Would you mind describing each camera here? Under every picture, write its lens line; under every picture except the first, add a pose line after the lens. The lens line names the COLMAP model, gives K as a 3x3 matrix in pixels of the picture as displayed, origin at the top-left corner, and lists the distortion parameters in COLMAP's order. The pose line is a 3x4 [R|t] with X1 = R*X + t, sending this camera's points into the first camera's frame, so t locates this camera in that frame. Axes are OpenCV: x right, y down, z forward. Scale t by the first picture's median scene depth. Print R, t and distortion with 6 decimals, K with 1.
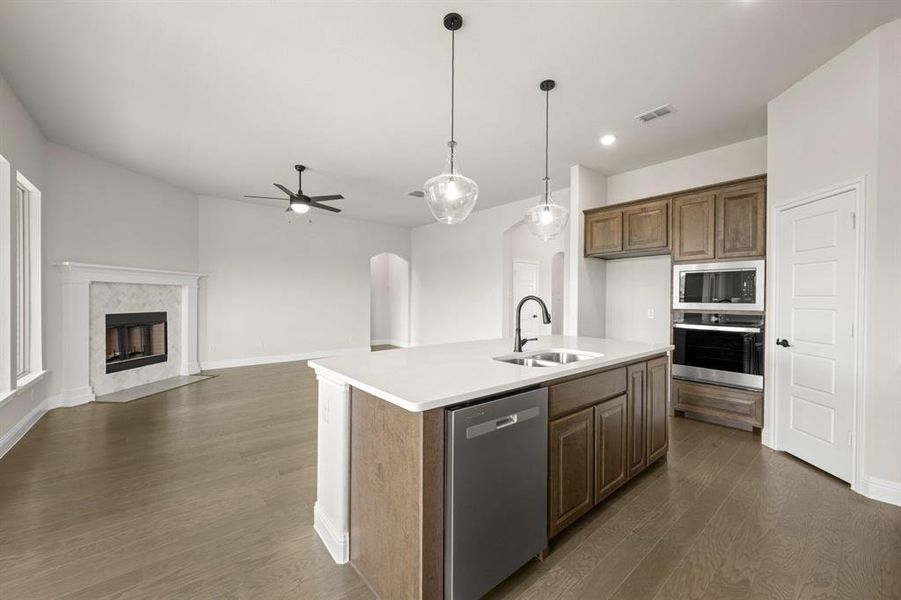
lens RADIAL K [[351.2, 0, 454.2], [0, 351.2, 300.1], [0, 0, 1]] dist [-0.003293, 0.000619]
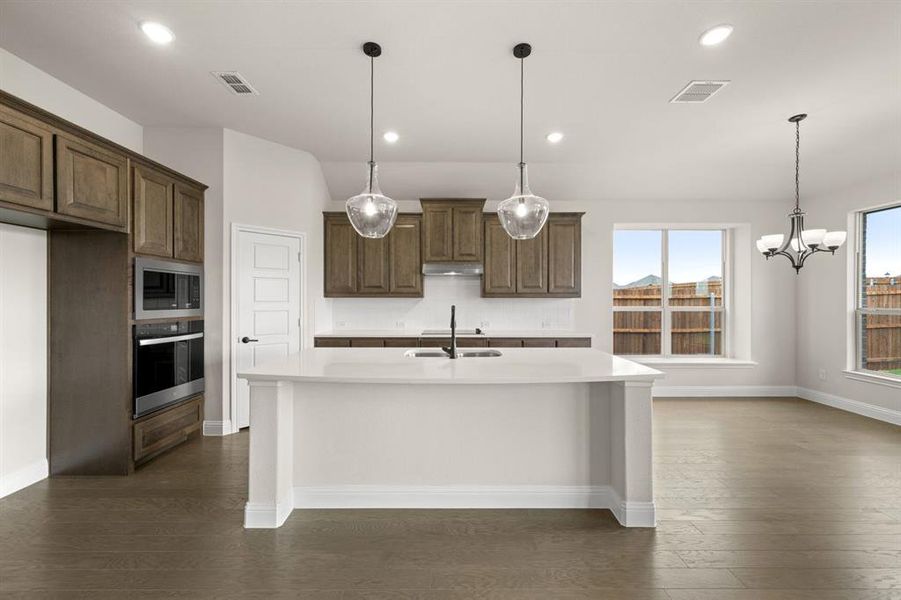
lens RADIAL K [[351.2, 0, 454.8], [0, 351.2, 299.9], [0, 0, 1]] dist [-0.003293, 0.000619]
pose [[-0.770474, -0.009843, 0.637396, -0.257772], [-0.005582, 0.999947, 0.008694, -0.020867], [-0.637447, 0.003141, -0.770488, 0.942332]]
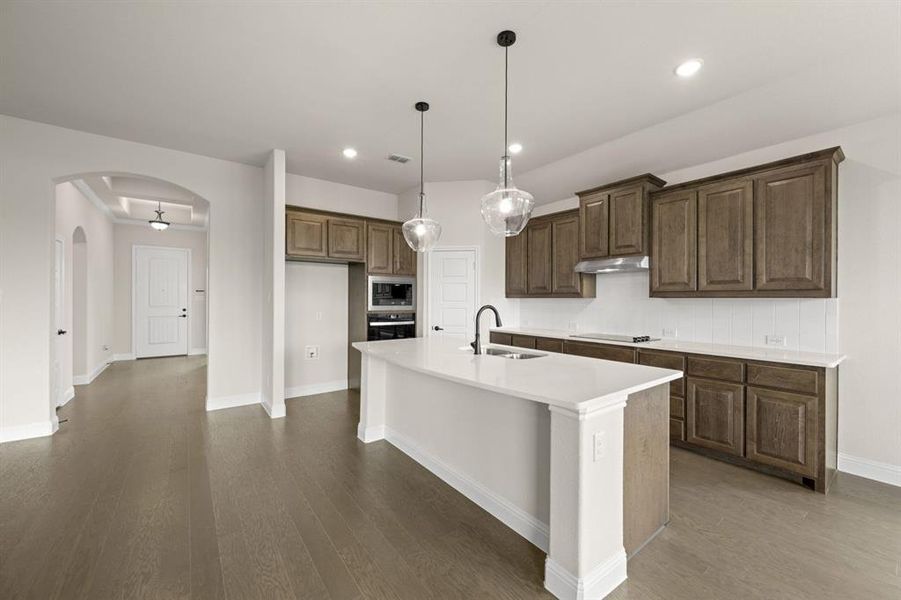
lens RADIAL K [[351.2, 0, 453.0], [0, 351.2, 300.6], [0, 0, 1]] dist [-0.003293, 0.000619]
pose [[0.051348, -0.010218, 0.998629, -0.499327], [-0.000340, 0.999947, 0.010249, -0.020329], [-0.998681, -0.000865, 0.051342, 0.529821]]
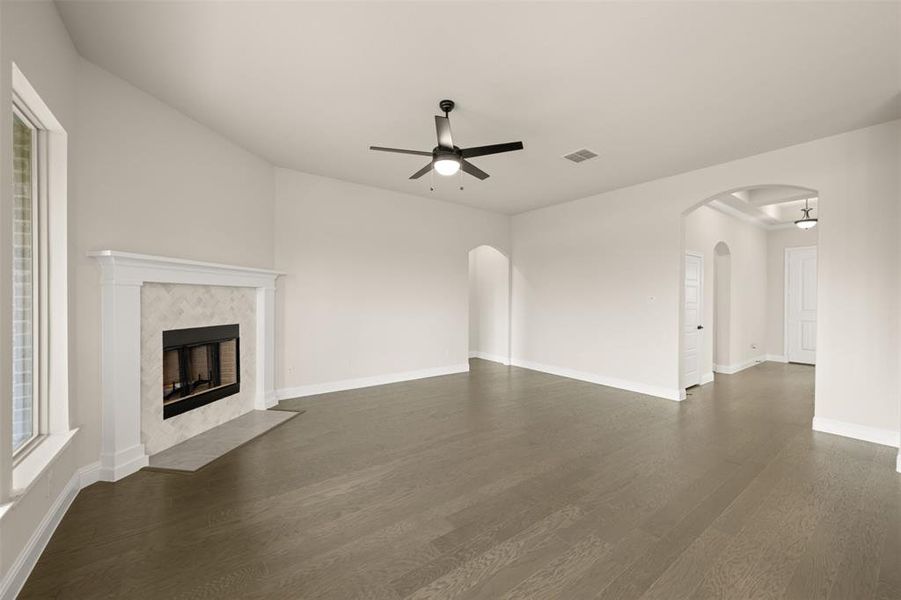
lens RADIAL K [[351.2, 0, 452.3], [0, 351.2, 301.3], [0, 0, 1]] dist [-0.003293, 0.000619]
pose [[0.997825, 0.000799, -0.065915, -0.392933], [-0.000630, 0.999996, 0.002579, -0.018050], [0.065916, -0.002532, 0.997822, 0.362568]]
